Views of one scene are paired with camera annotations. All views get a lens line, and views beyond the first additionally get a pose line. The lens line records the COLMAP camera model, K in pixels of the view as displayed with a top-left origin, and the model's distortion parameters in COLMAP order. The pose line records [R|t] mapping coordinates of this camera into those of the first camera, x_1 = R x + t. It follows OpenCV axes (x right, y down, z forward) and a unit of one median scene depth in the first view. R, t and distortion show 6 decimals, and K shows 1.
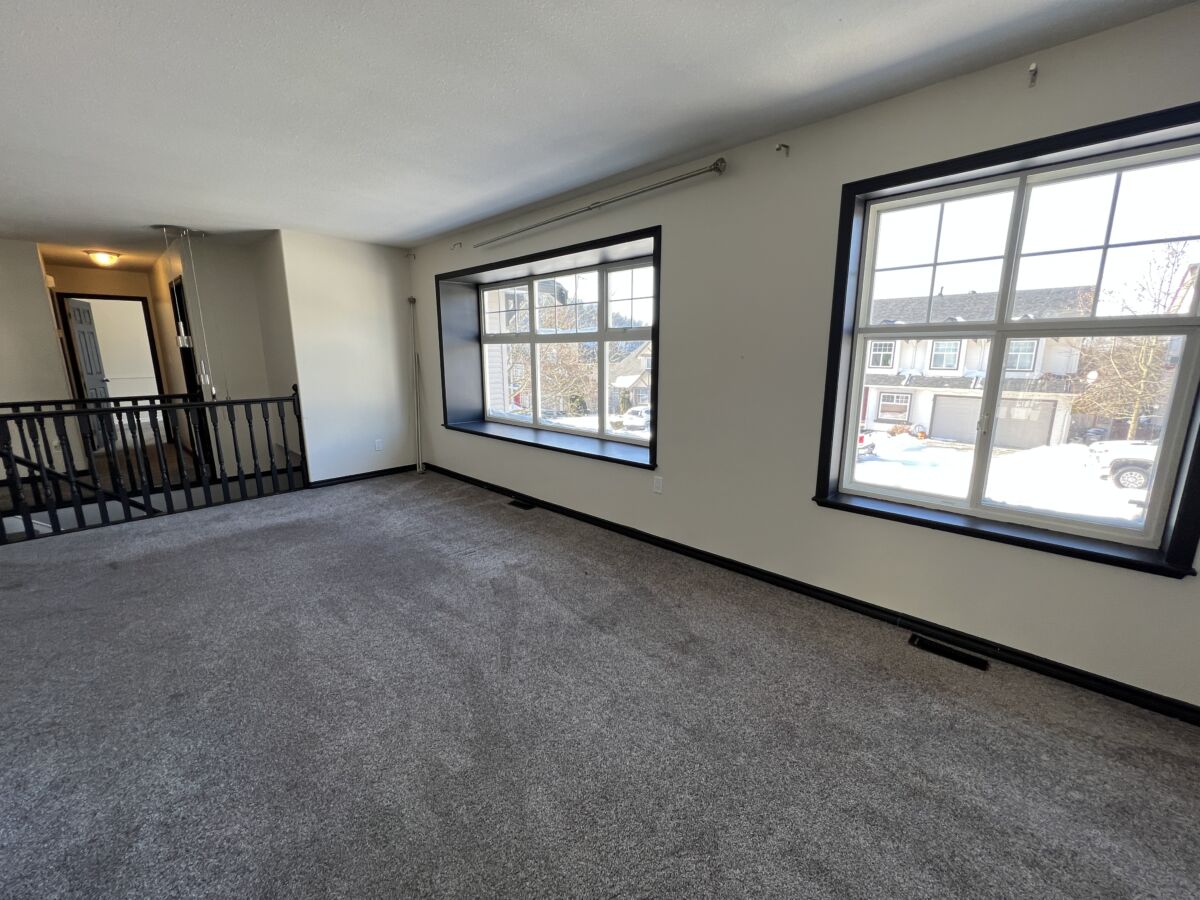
lens RADIAL K [[477.9, 0, 596.6], [0, 477.9, 447.5], [0, 0, 1]] dist [-0.001374, 0.000066]
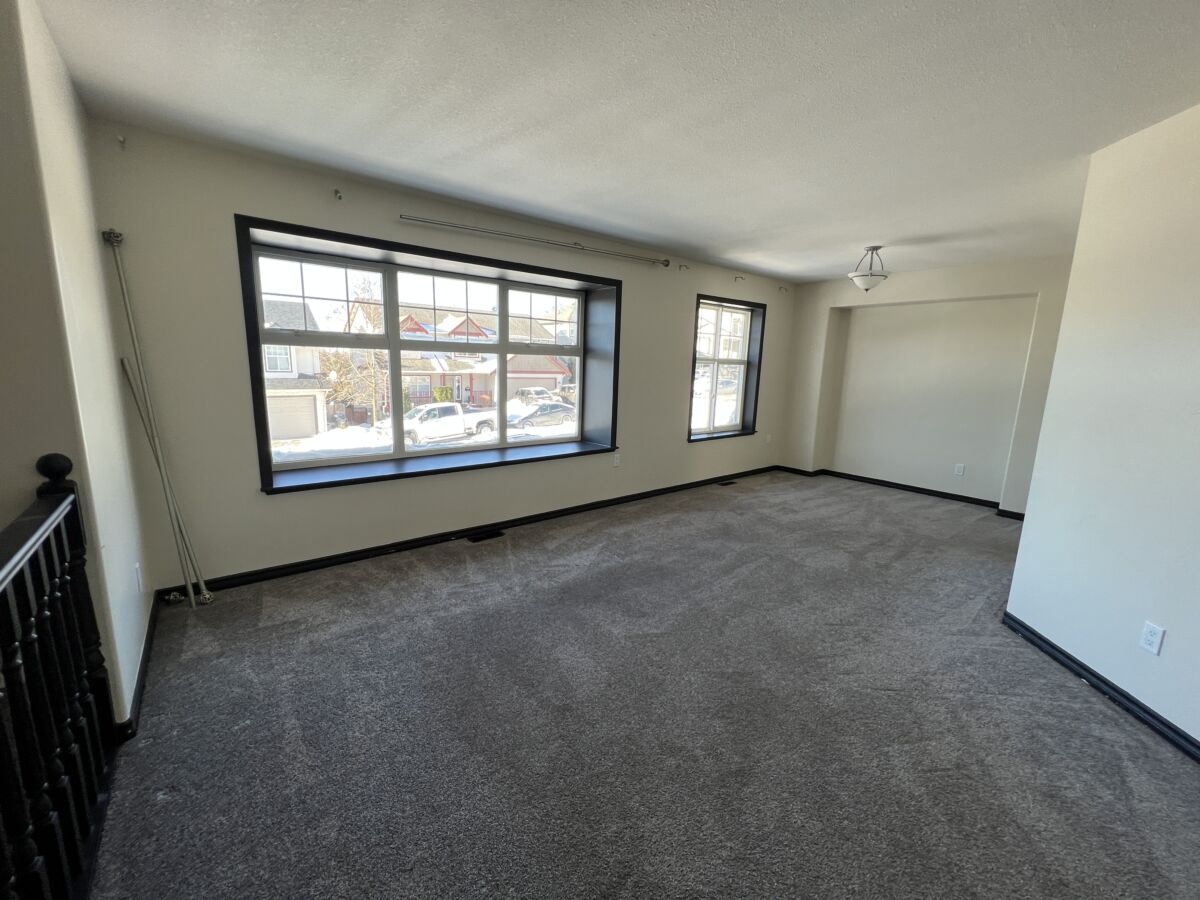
lens RADIAL K [[477.9, 0, 596.6], [0, 477.9, 447.5], [0, 0, 1]] dist [-0.001374, 0.000066]
pose [[0.143500, -0.167948, 0.975295, -0.924223], [0.167037, 0.975467, 0.143400, -0.127968], [-0.975452, 0.142333, 0.168033, 0.604765]]
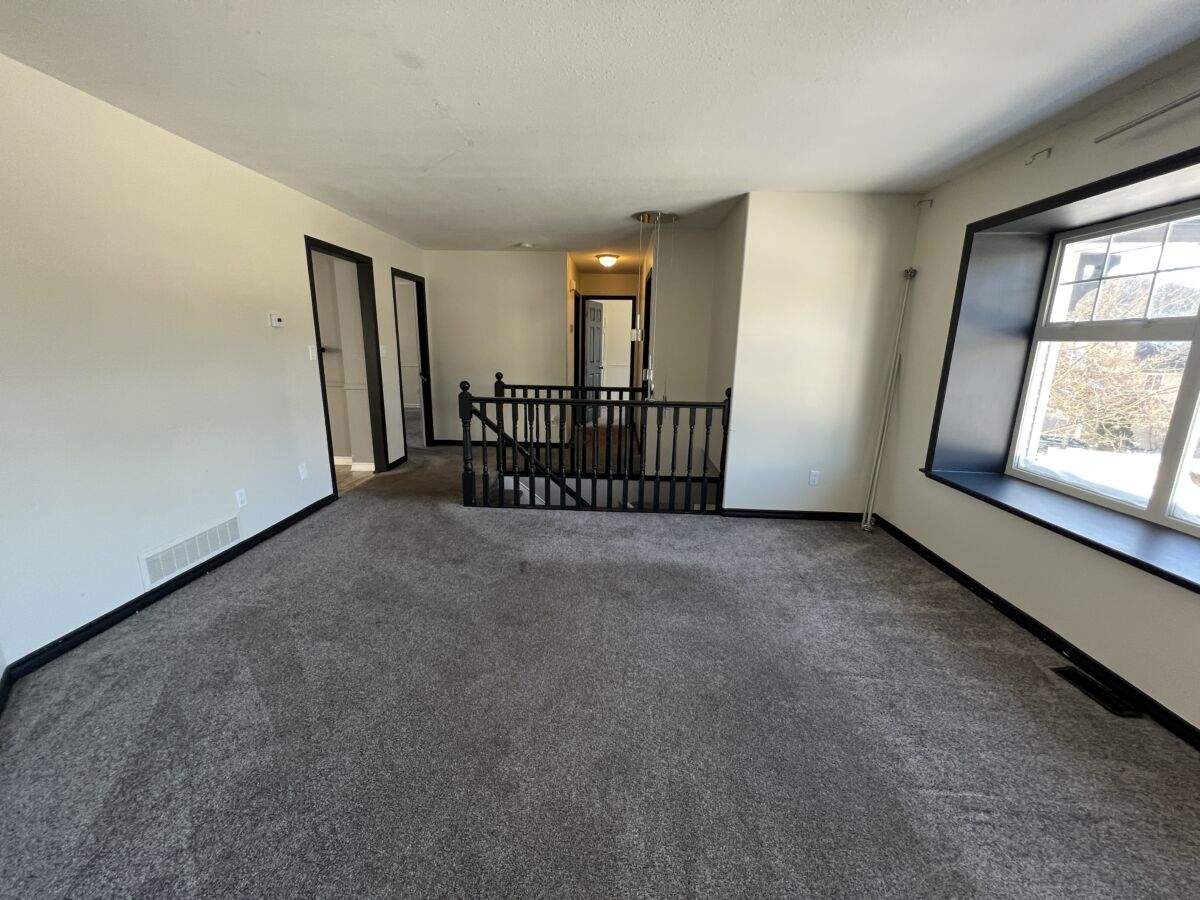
lens RADIAL K [[477.9, 0, 596.6], [0, 477.9, 447.5], [0, 0, 1]] dist [-0.001374, 0.000066]
pose [[0.650942, 0.175925, -0.738461, -0.165039], [-0.169381, 0.981912, 0.084616, -0.065558], [0.739990, 0.070002, 0.668966, 0.304572]]
